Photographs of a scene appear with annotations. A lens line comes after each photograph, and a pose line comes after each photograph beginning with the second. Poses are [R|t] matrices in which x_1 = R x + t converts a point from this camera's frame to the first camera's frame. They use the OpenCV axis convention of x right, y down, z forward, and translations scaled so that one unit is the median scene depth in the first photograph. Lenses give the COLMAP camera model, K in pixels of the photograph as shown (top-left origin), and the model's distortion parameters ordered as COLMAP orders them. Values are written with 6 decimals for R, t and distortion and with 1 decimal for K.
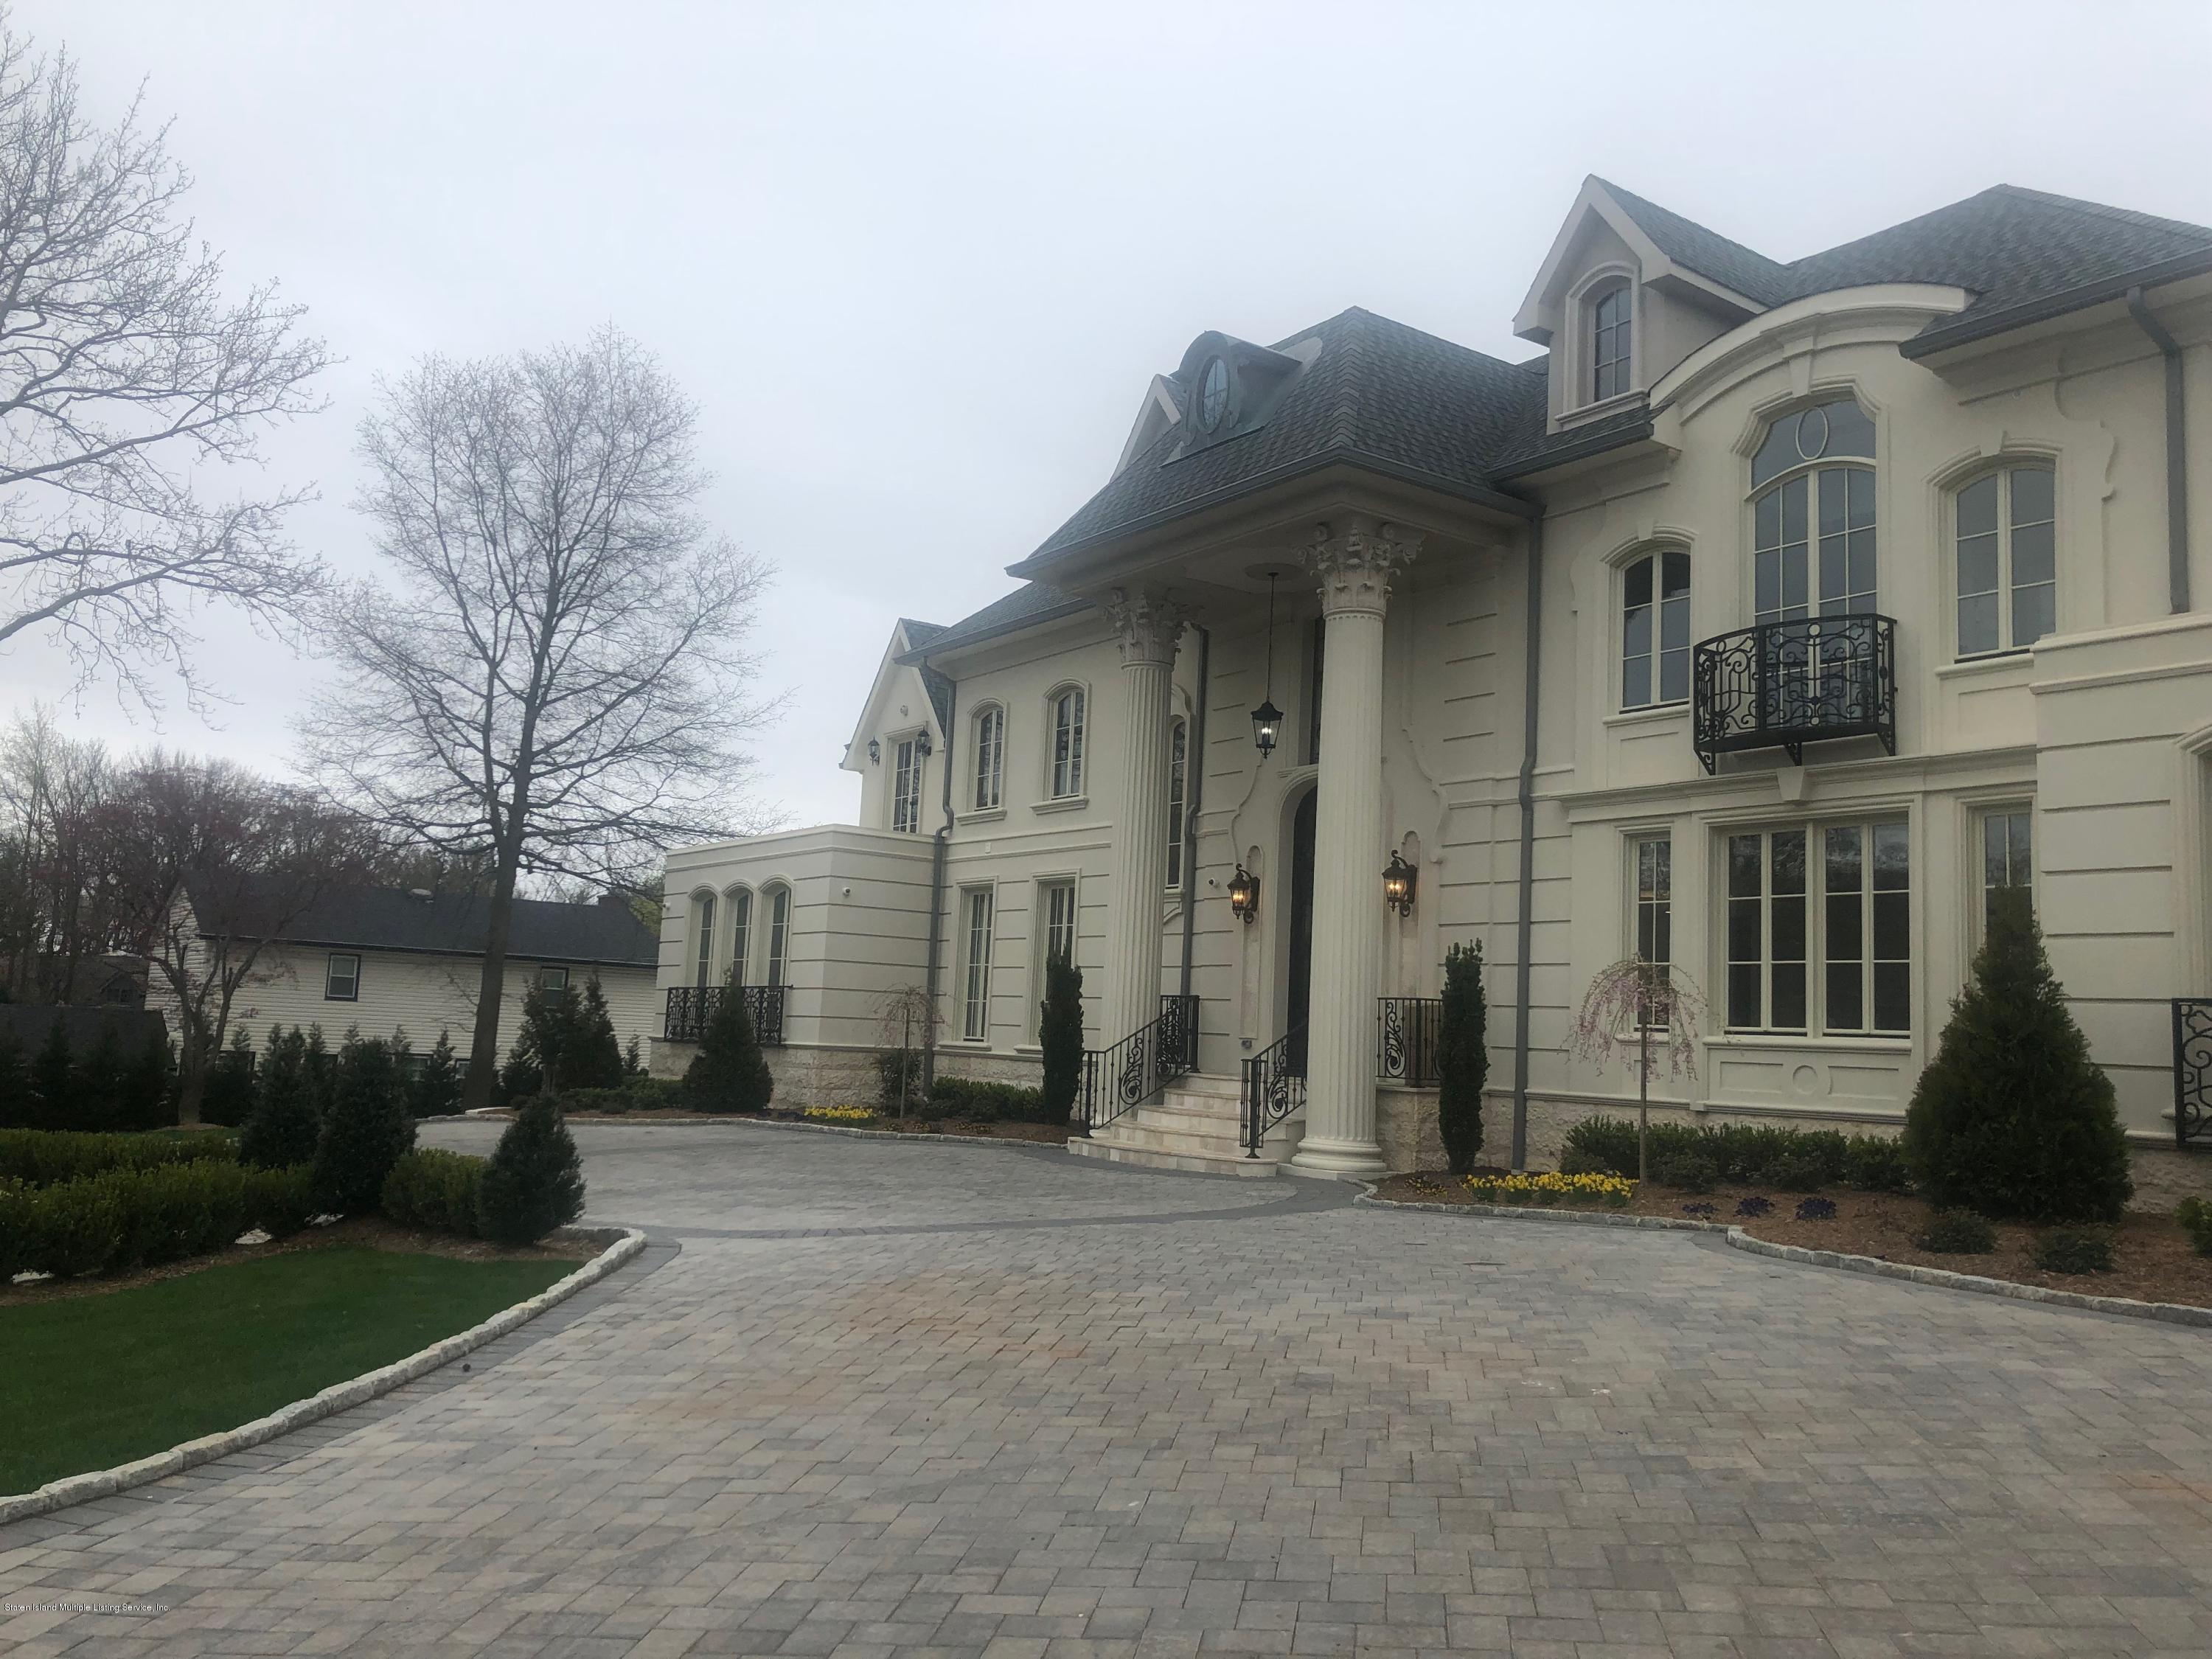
lens RADIAL K [[1806.6, 0, 1096.3], [0, 1806.6, 779.9], [0, 0, 1]] dist [0.107793, -0.161847]
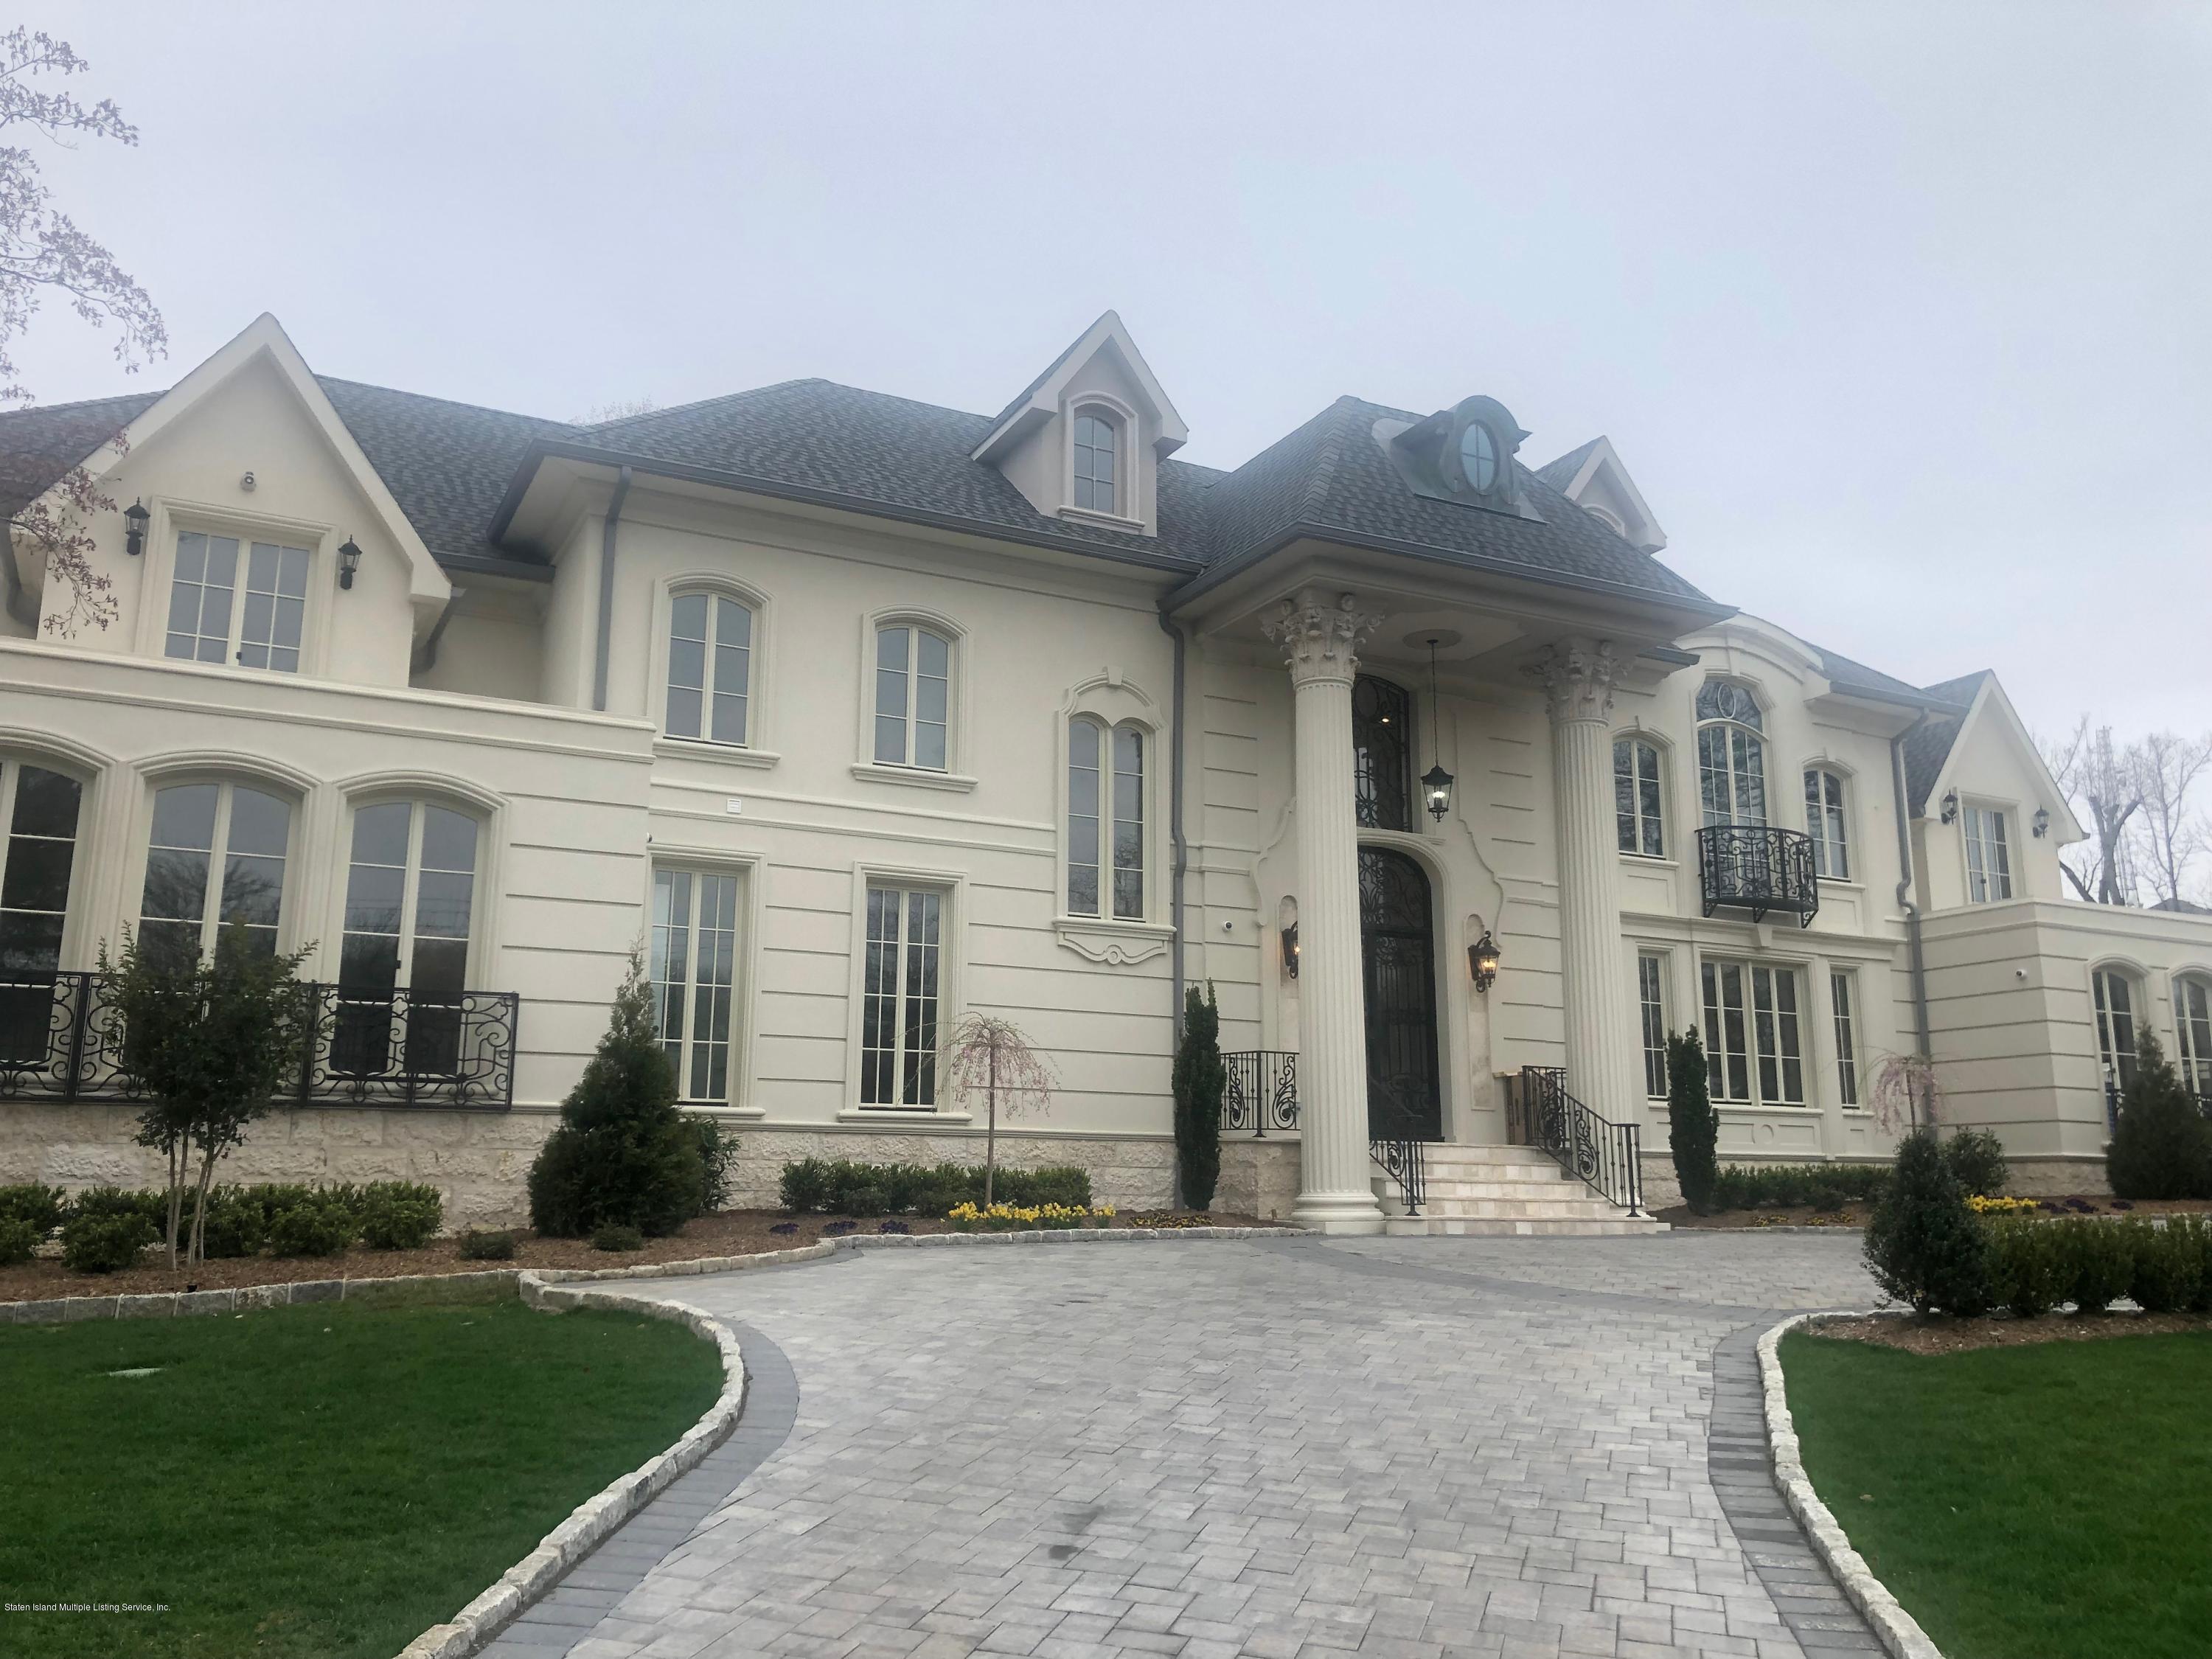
lens RADIAL K [[1806.6, 0, 1096.3], [0, 1806.6, 779.9], [0, 0, 1]] dist [0.107793, -0.161847]
pose [[0.147943, 0.178578, 0.972740, -1.803899], [-0.148002, 0.976485, -0.156756, 0.295701], [-0.977859, -0.120776, 0.170894, 1.976207]]
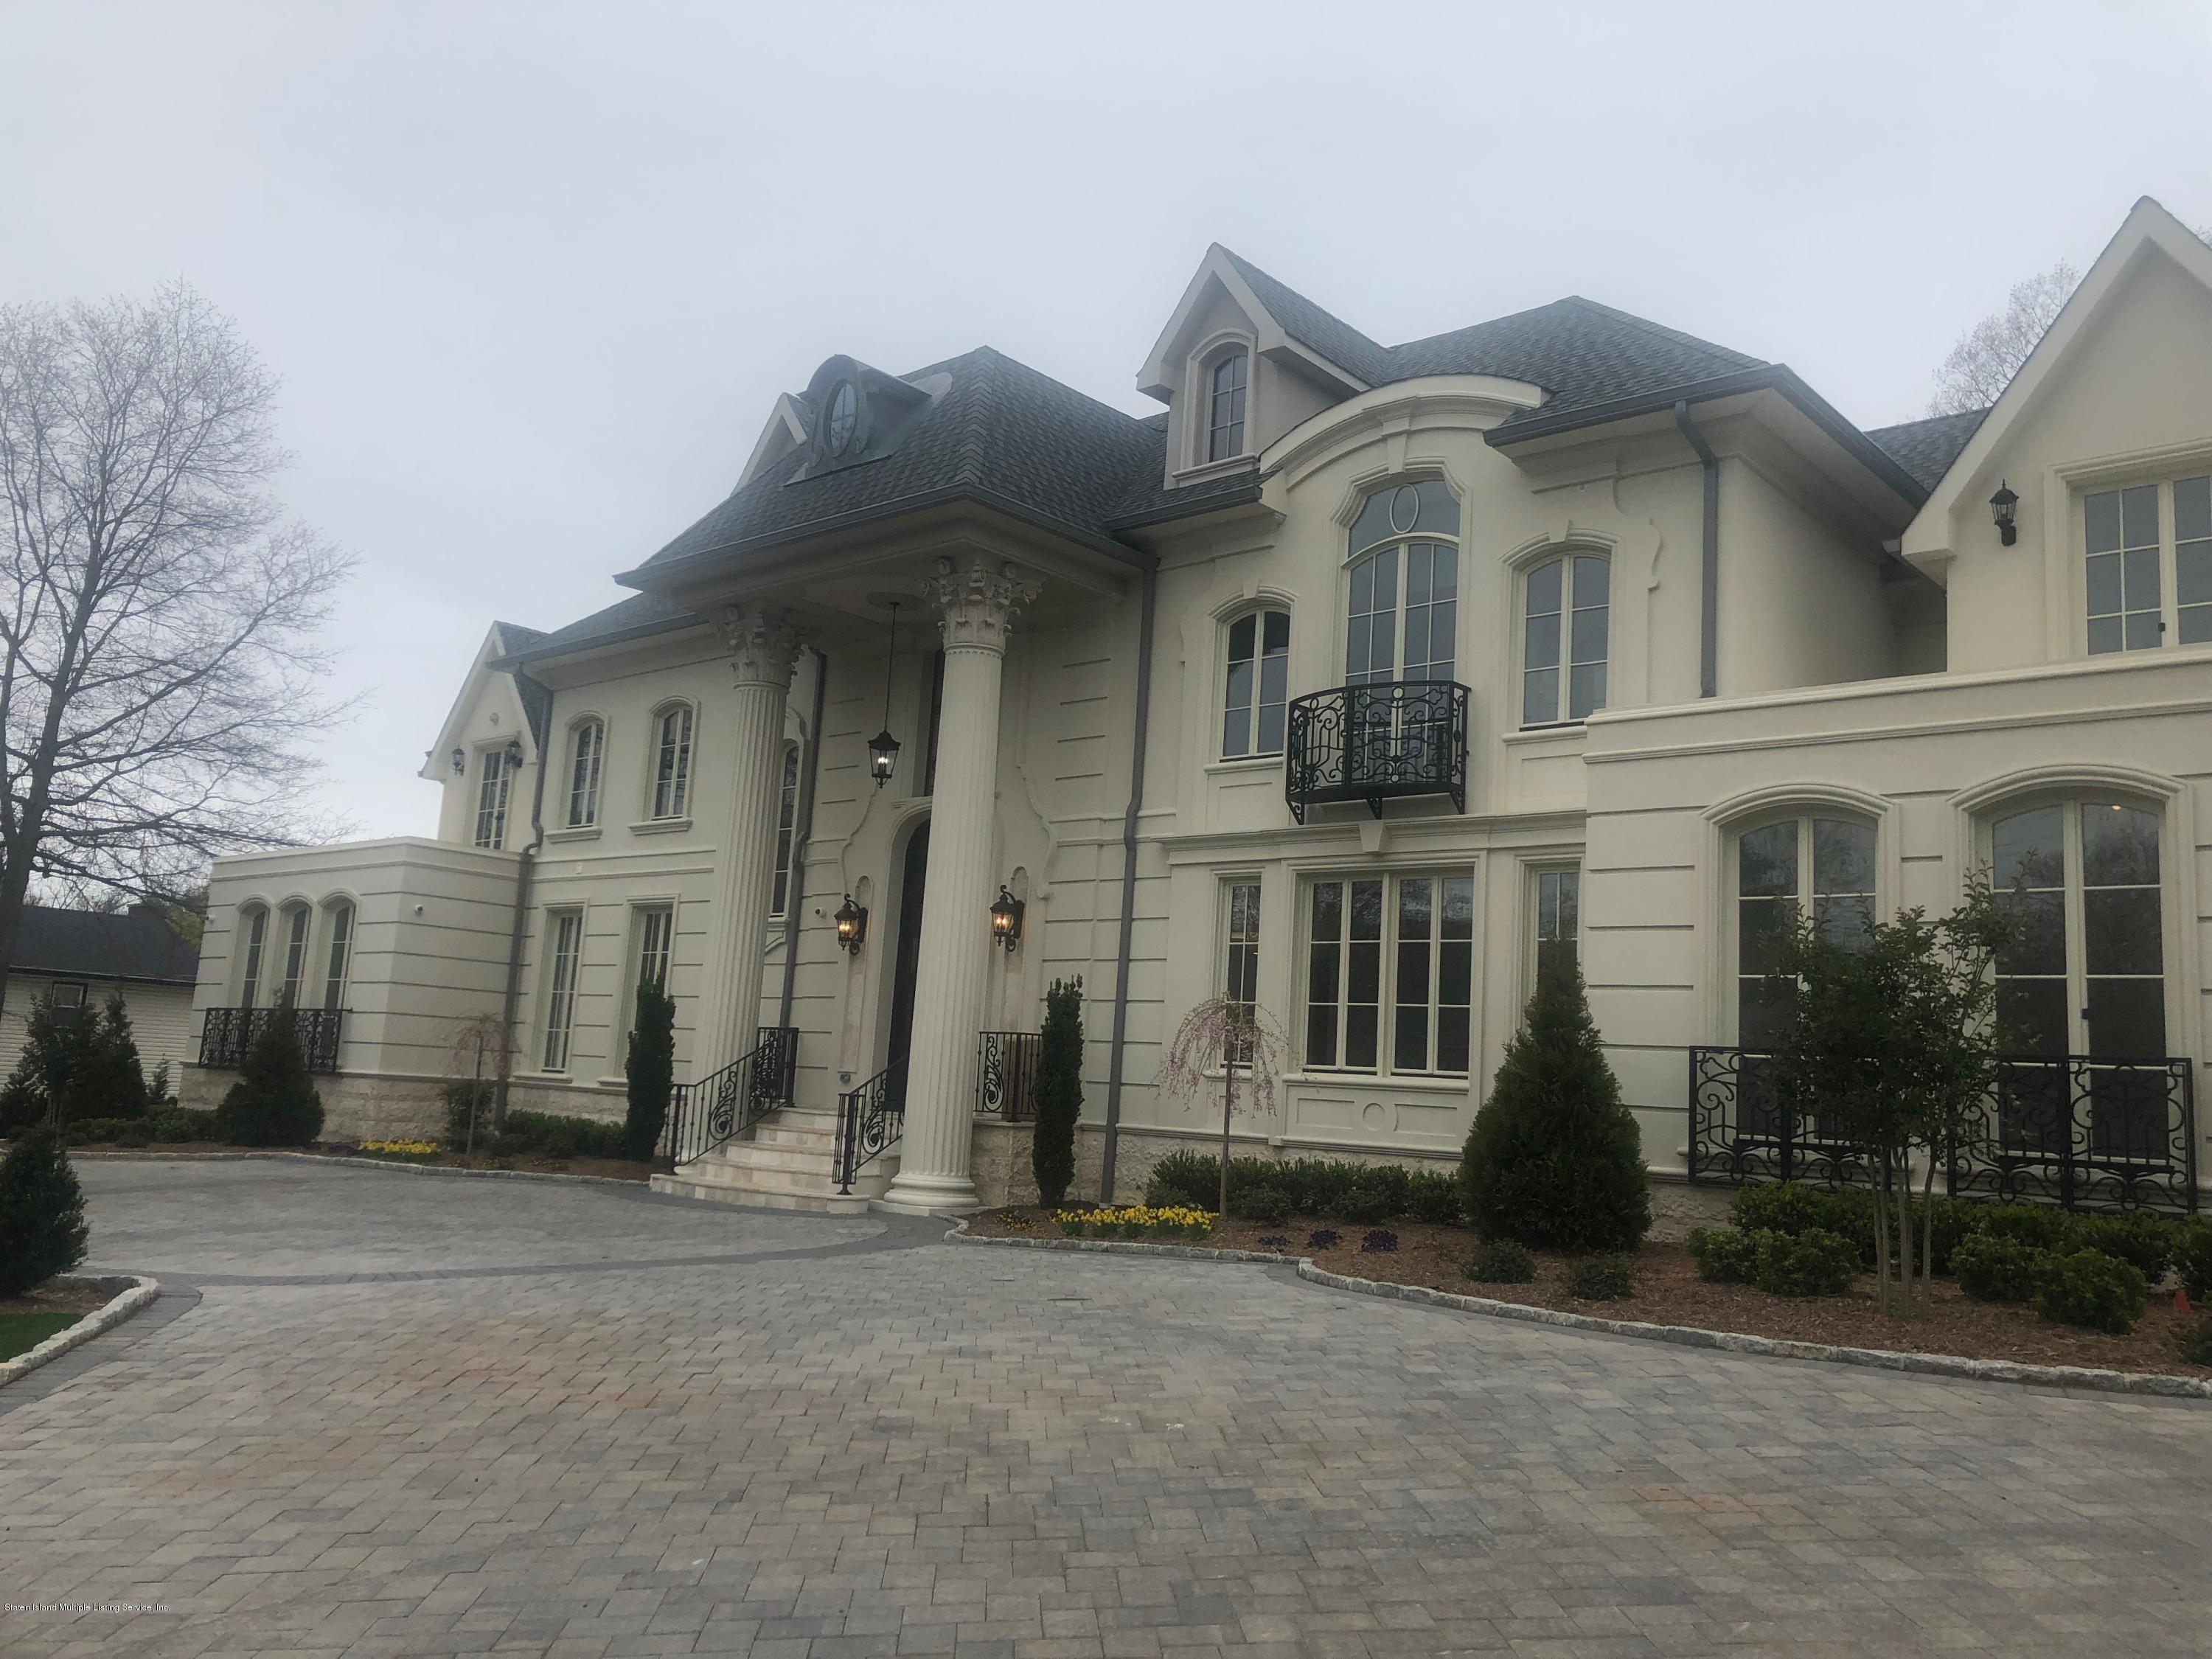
lens RADIAL K [[1806.6, 0, 1096.3], [0, 1806.6, 779.9], [0, 0, 1]] dist [0.107793, -0.161847]
pose [[0.976323, 0.048929, 0.210712, 0.000720], [-0.045299, 0.998731, -0.022026, 0.000033], [-0.211523, 0.011959, 0.977300, 0.007093]]
